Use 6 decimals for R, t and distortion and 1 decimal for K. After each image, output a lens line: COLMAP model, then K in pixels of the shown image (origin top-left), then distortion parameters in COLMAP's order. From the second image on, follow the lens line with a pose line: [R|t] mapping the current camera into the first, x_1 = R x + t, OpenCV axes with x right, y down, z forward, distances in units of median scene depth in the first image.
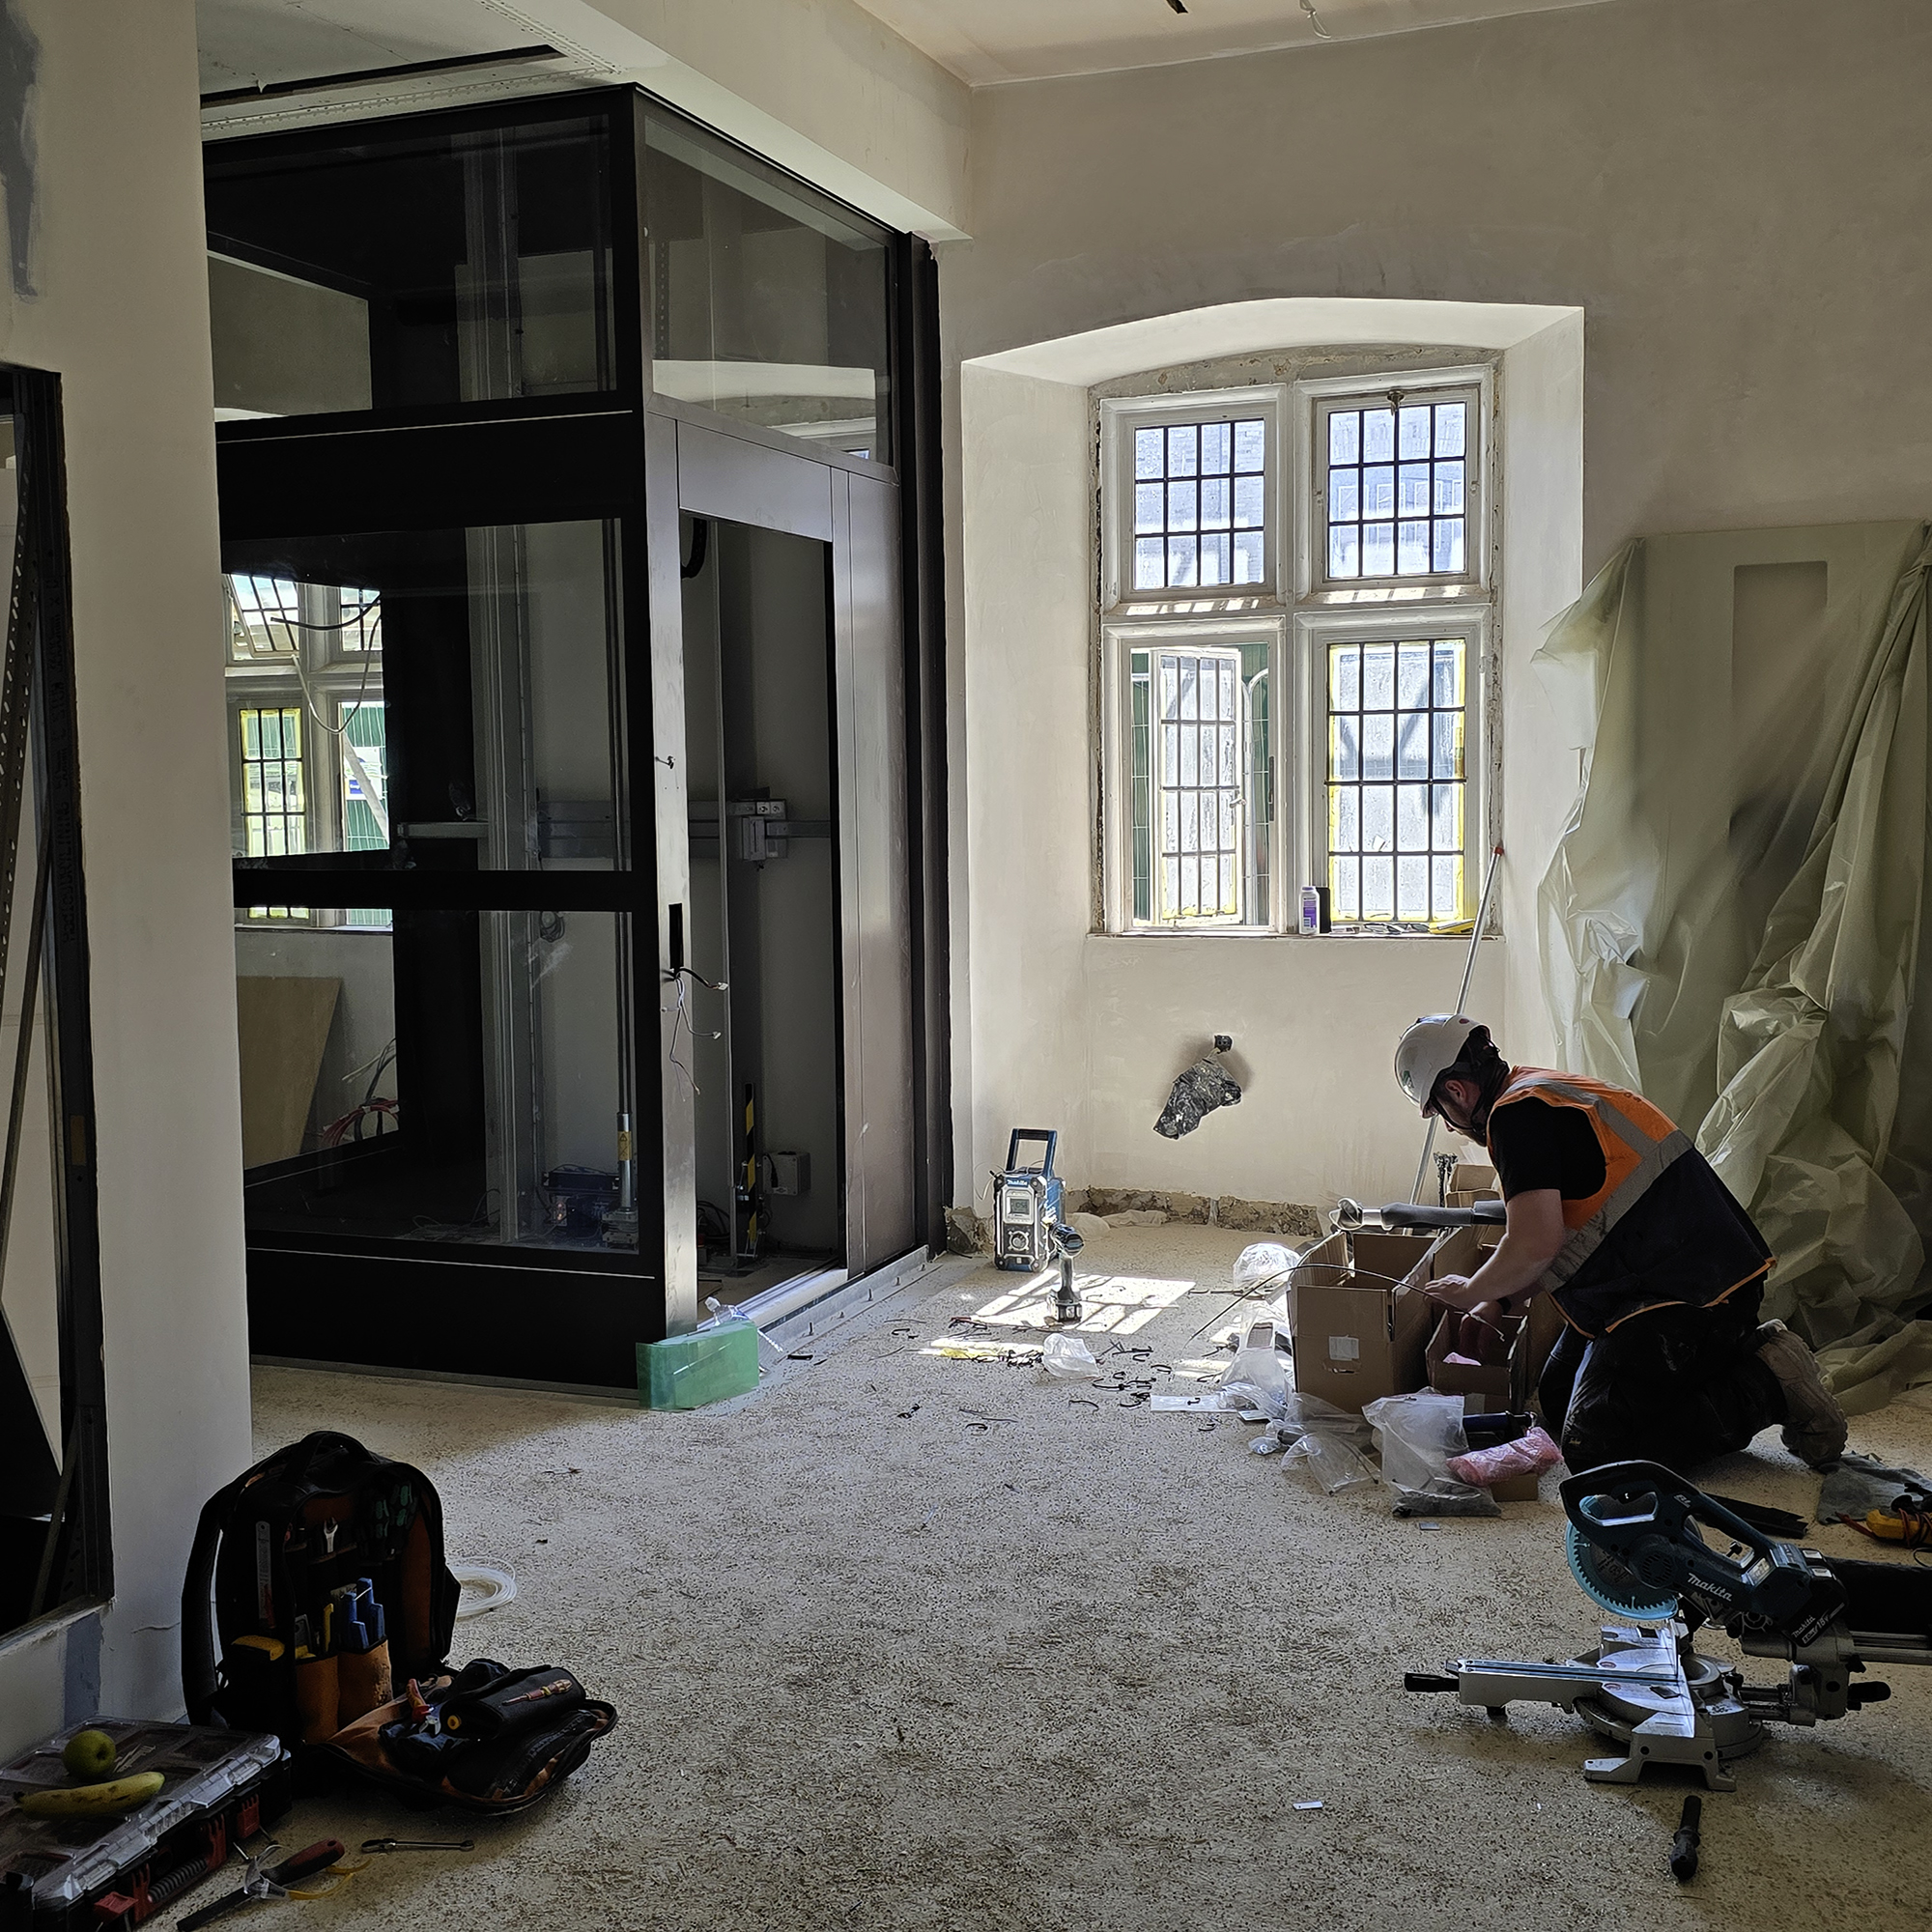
lens RADIAL K [[2253.1, 0, 966.0], [0, 2253.1, 966.0], [0, 0, 1]] dist [0.018674, -0.027061]
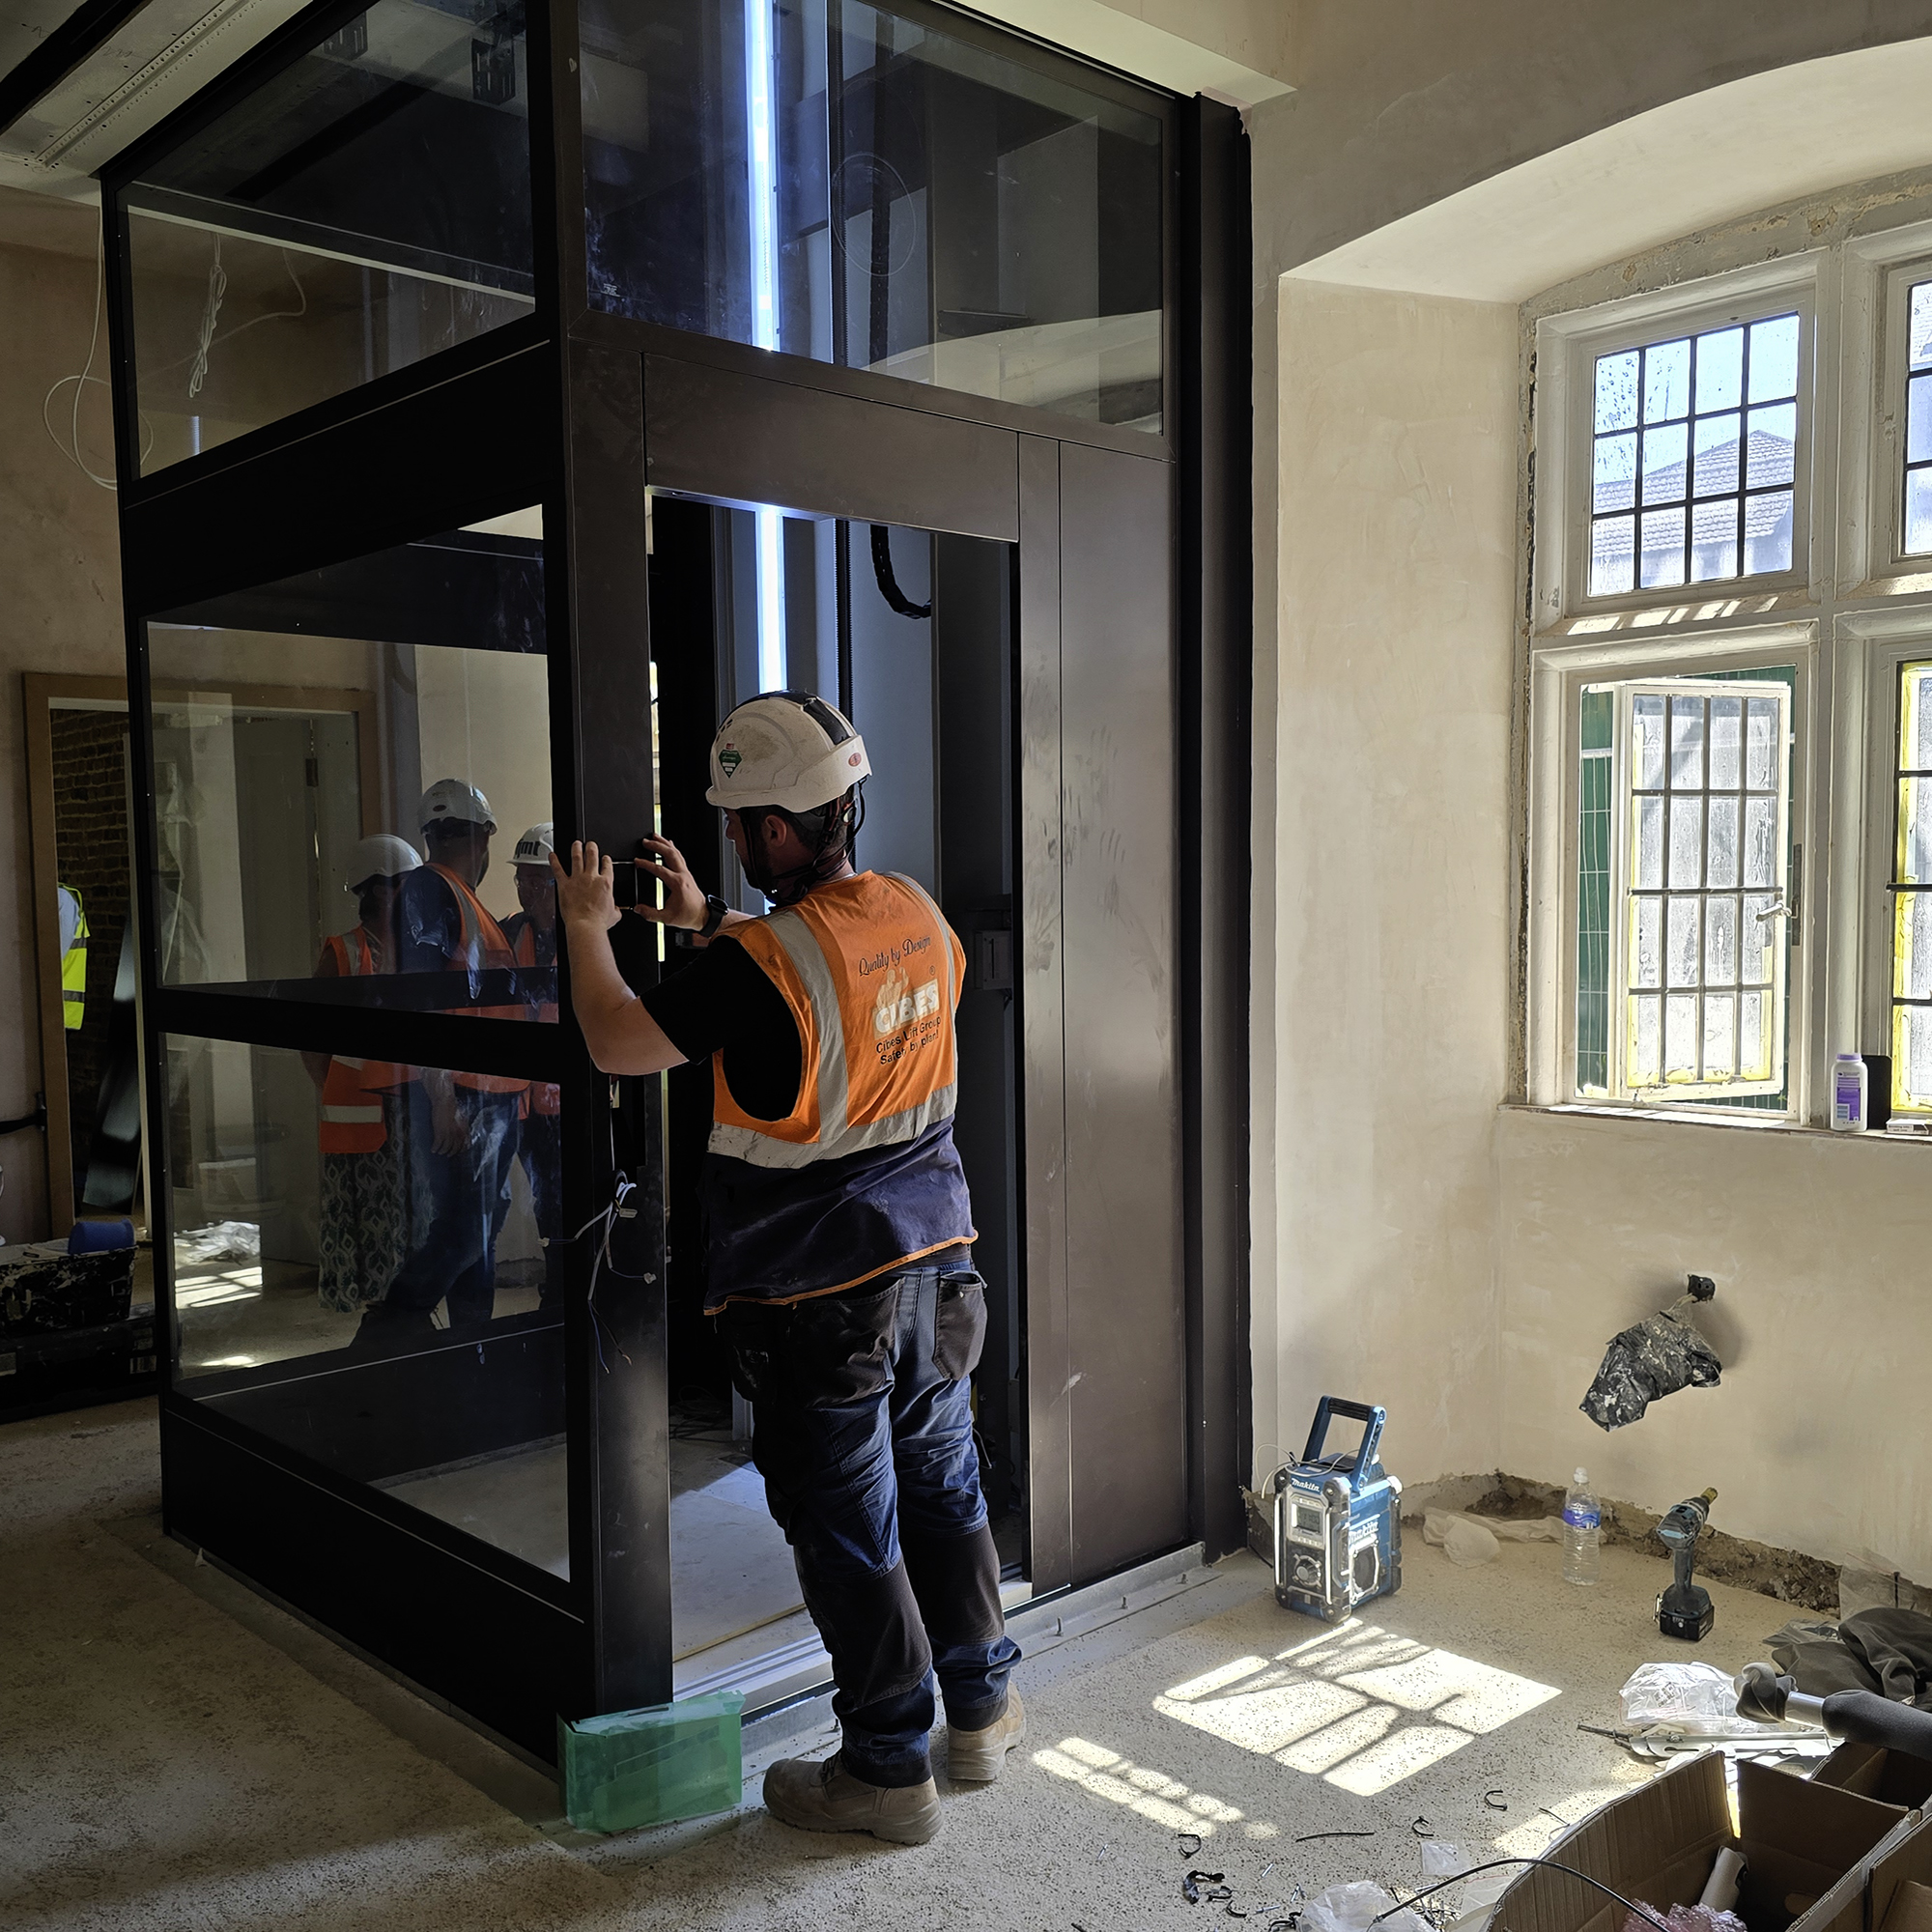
lens RADIAL K [[1787.0, 0, 966.1], [0, 1787.0, 994.8], [0, 0, 1]] dist [-0.011651, 0.003154]
pose [[0.886214, 0.033185, -0.462087, 0.161494], [-0.035921, 0.999350, 0.002877, -0.043900], [0.461882, 0.014049, 0.886830, 0.449012]]
